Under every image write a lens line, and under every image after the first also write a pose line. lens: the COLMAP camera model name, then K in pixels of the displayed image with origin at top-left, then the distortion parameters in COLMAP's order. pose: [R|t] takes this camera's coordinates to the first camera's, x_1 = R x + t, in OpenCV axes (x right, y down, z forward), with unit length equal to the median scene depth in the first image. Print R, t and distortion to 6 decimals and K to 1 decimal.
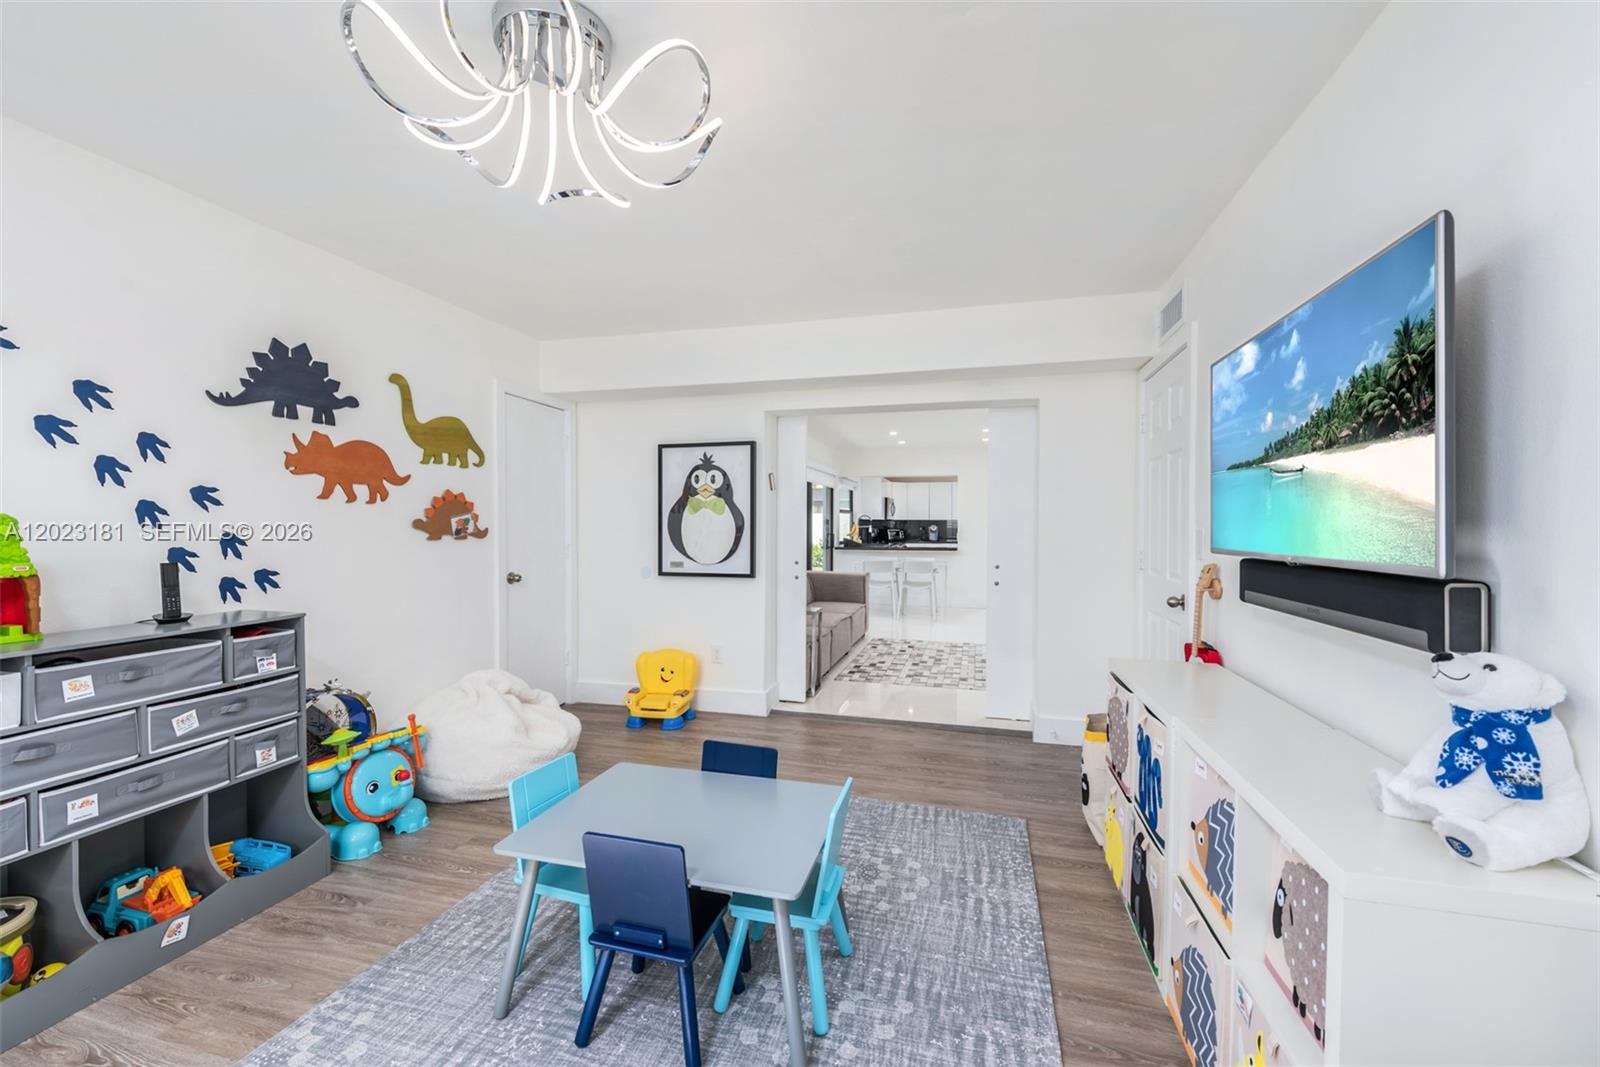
lens RADIAL K [[656.4, 0, 797.2], [0, 656.4, 550.5], [0, 0, 1]] dist [0.001169, 0.000107]
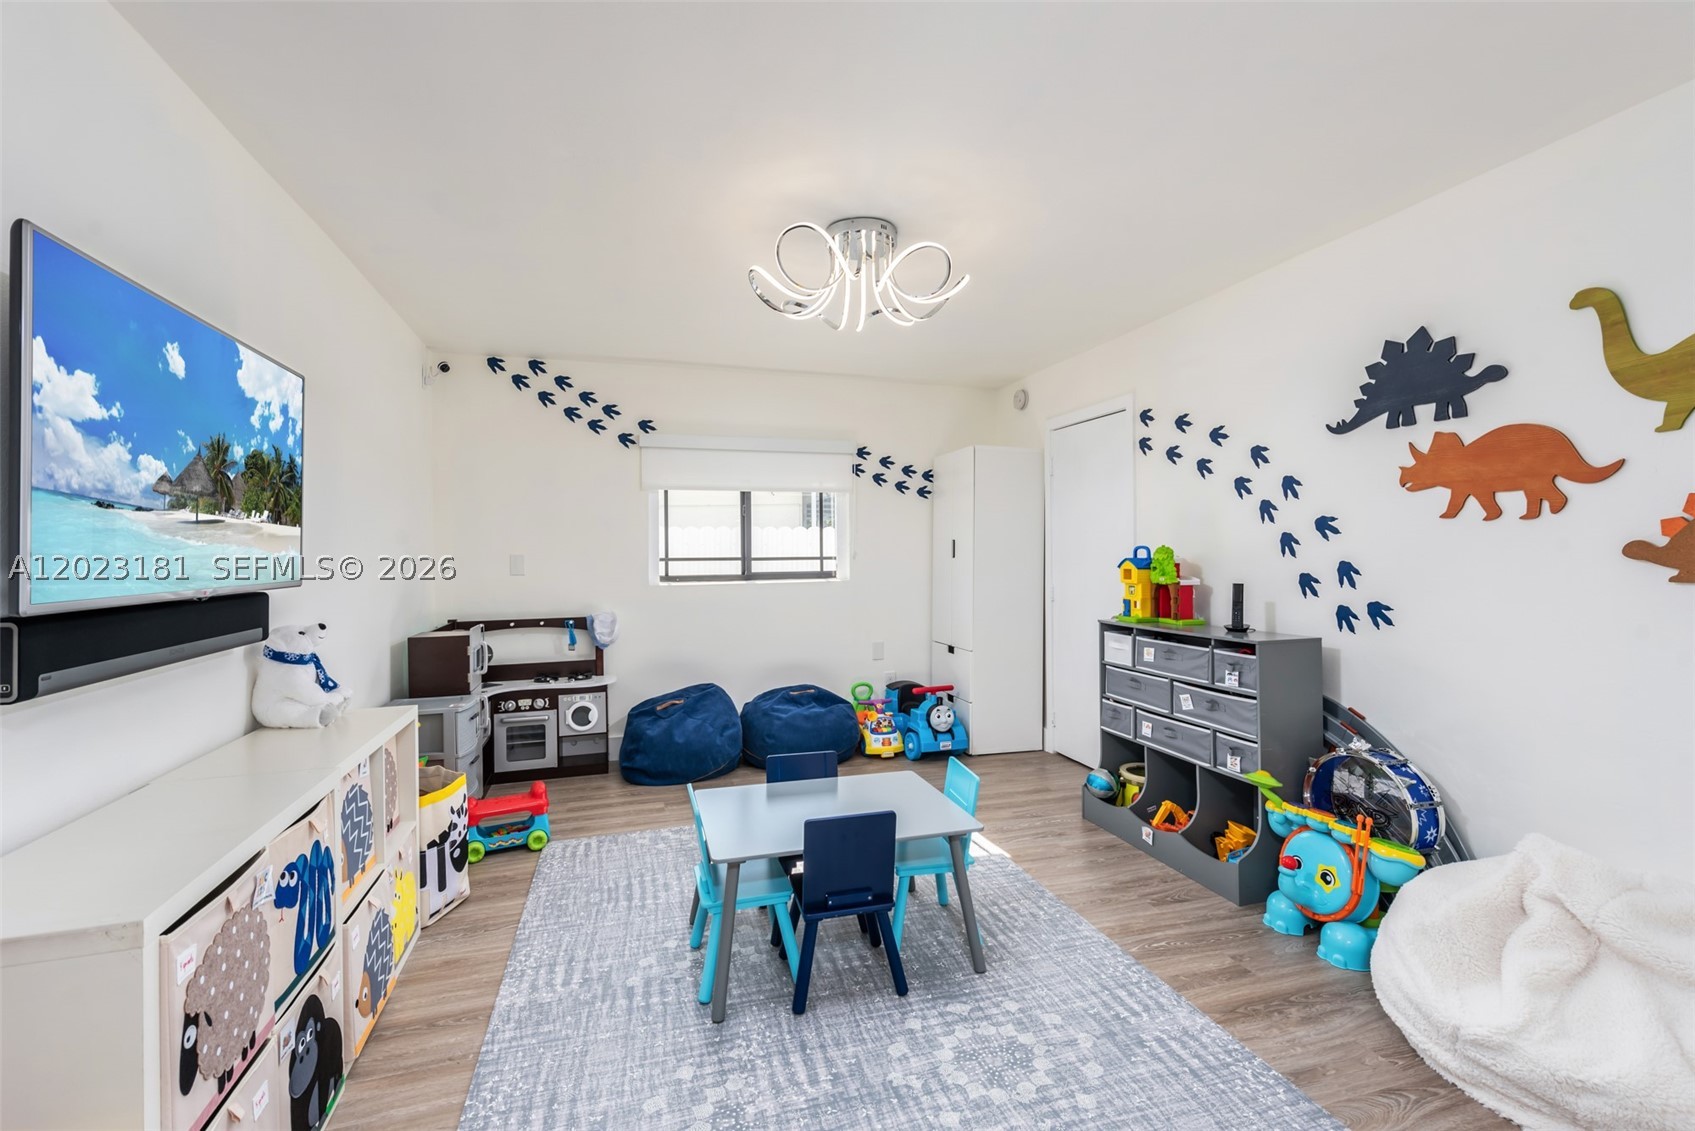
lens RADIAL K [[733.6, 0, 847.5], [0, 733.6, 565.5], [0, 0, 1]] dist [-0.000644, -0.000065]
pose [[-0.847858, 0.009309, -0.530142, 0.353103], [-0.019005, 0.998670, 0.047932, -0.058438], [0.529883, 0.050715, -0.846553, 1.528055]]
